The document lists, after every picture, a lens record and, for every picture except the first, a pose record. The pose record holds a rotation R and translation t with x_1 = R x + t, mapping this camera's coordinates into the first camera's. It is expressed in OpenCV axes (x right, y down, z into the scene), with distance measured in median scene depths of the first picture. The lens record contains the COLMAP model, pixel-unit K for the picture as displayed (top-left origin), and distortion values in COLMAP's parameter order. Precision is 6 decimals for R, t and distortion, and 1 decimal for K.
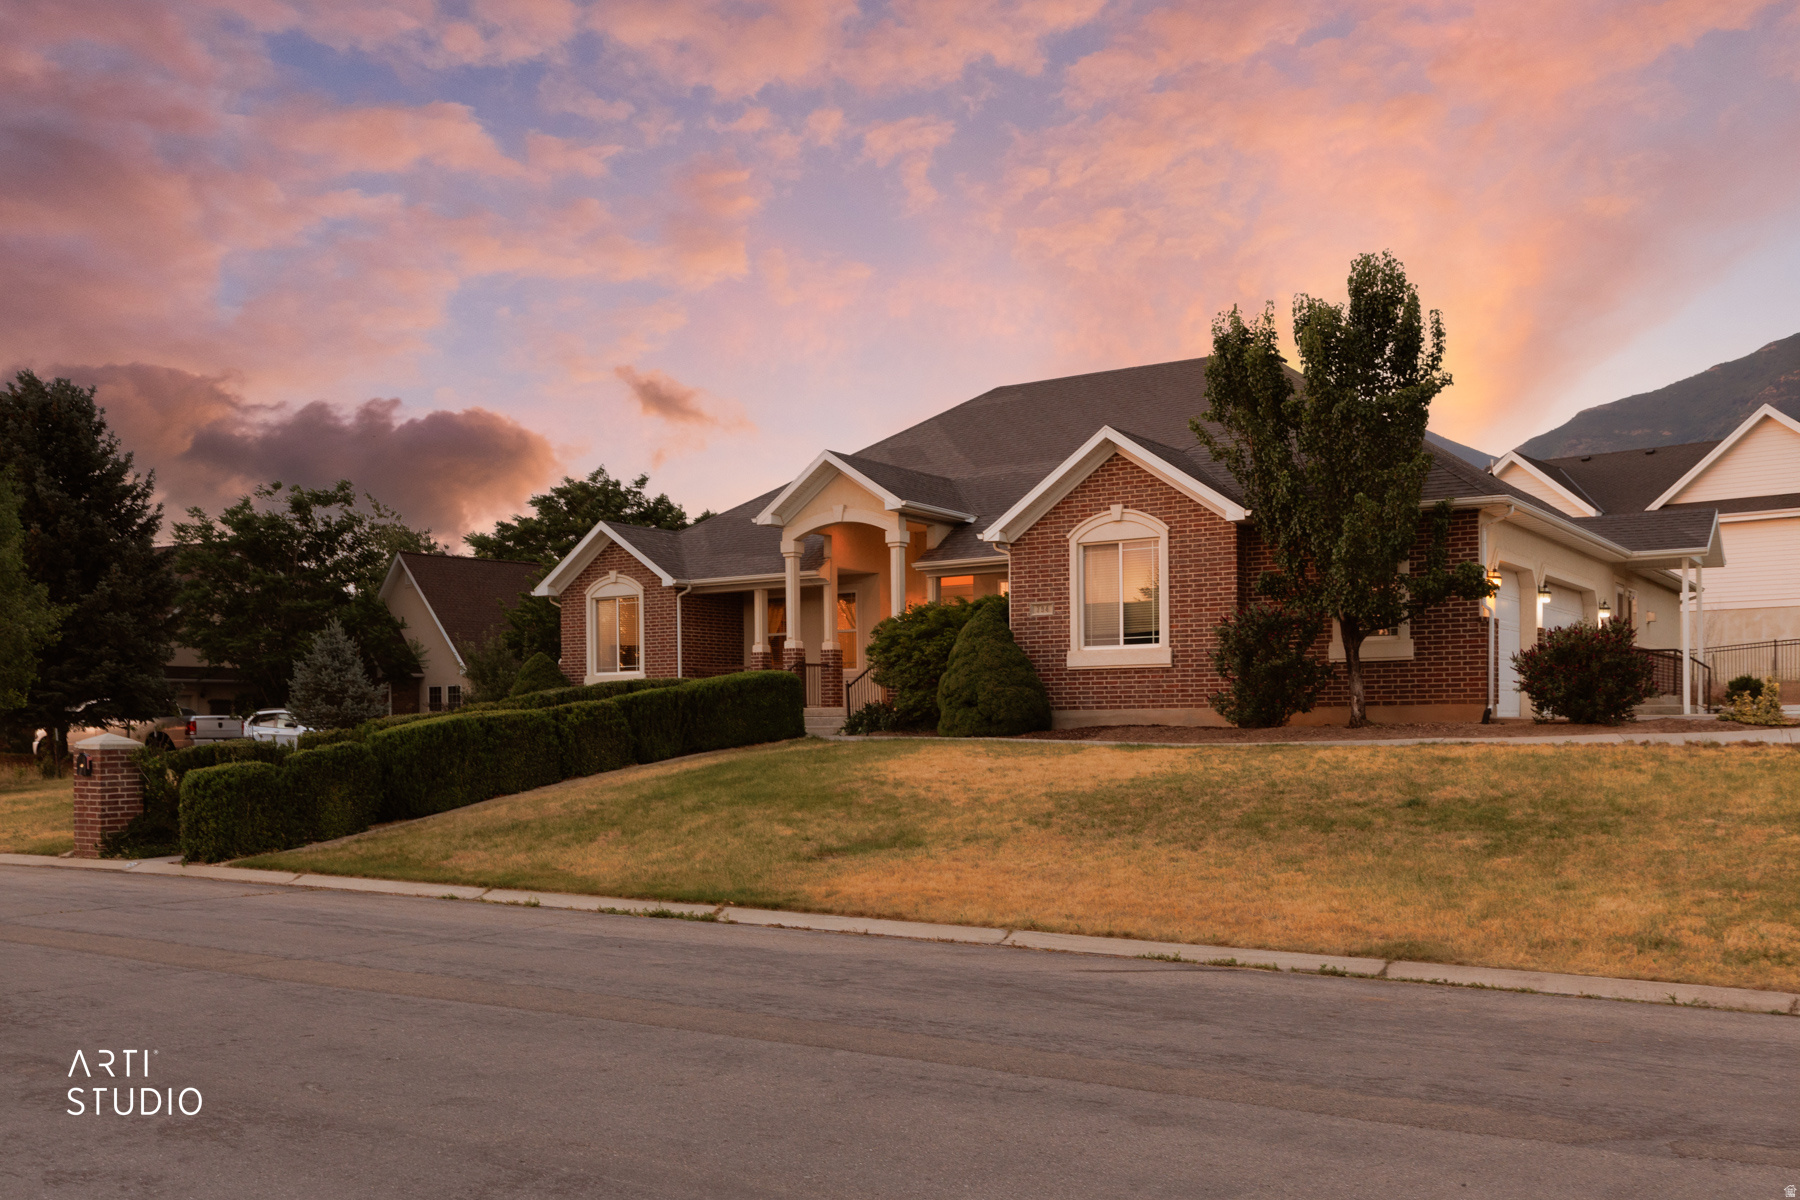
lens RADIAL K [[1585.1, 0, 900.0], [0, 1585.1, 600.0], [0, 0, 1]] dist [0.001137, -0.000382]
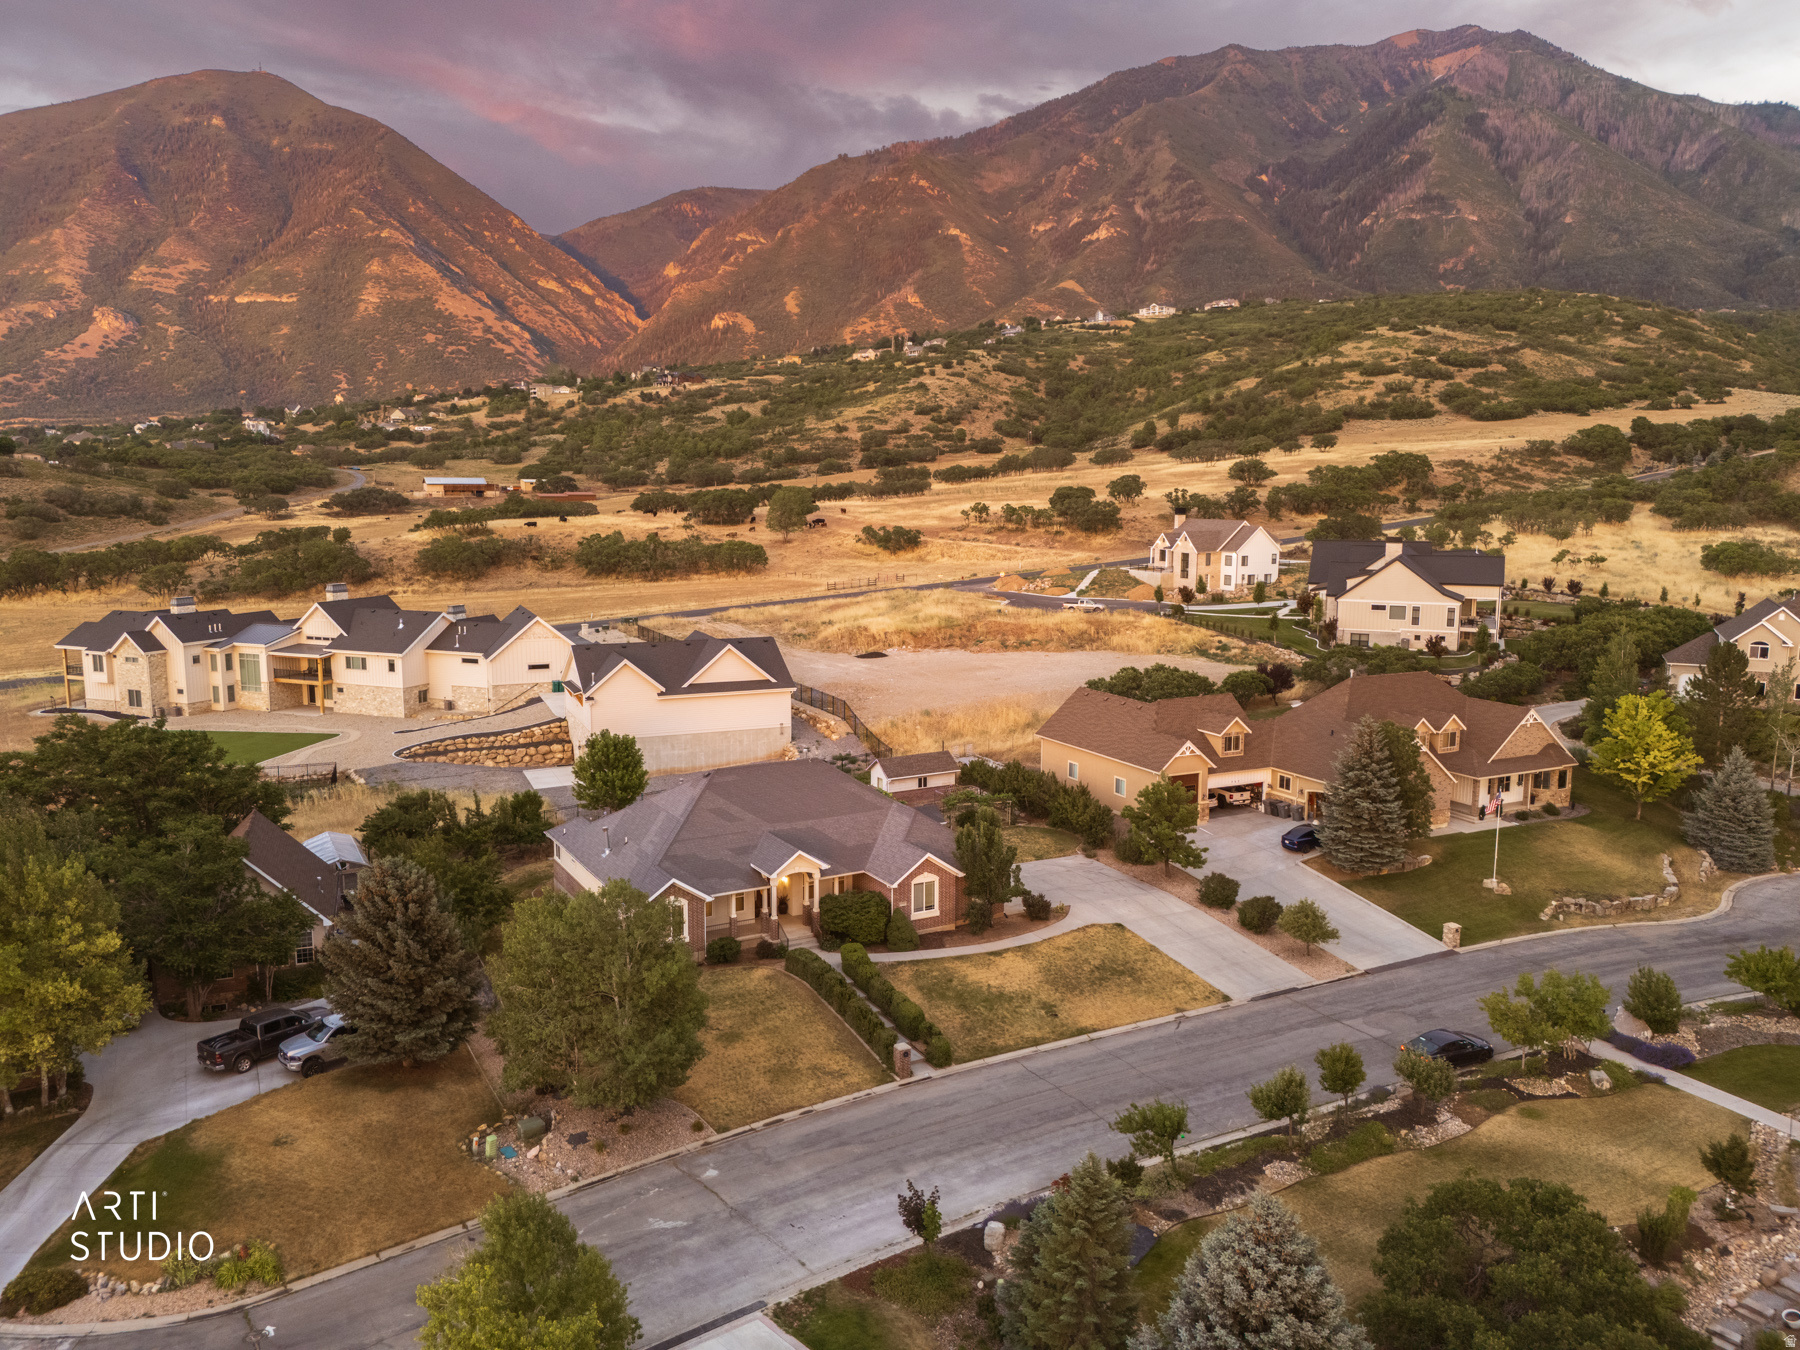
lens RADIAL K [[1326.9, 0, 906.8], [0, 1326.9, 678.4], [0, 0, 1]] dist [0.076021, -0.077353]
pose [[0.446773, -0.121967, 0.886295, -2.381452], [-0.078172, 0.981553, 0.174482, -0.970119], [-0.891226, -0.147237, 0.428997, -0.152762]]
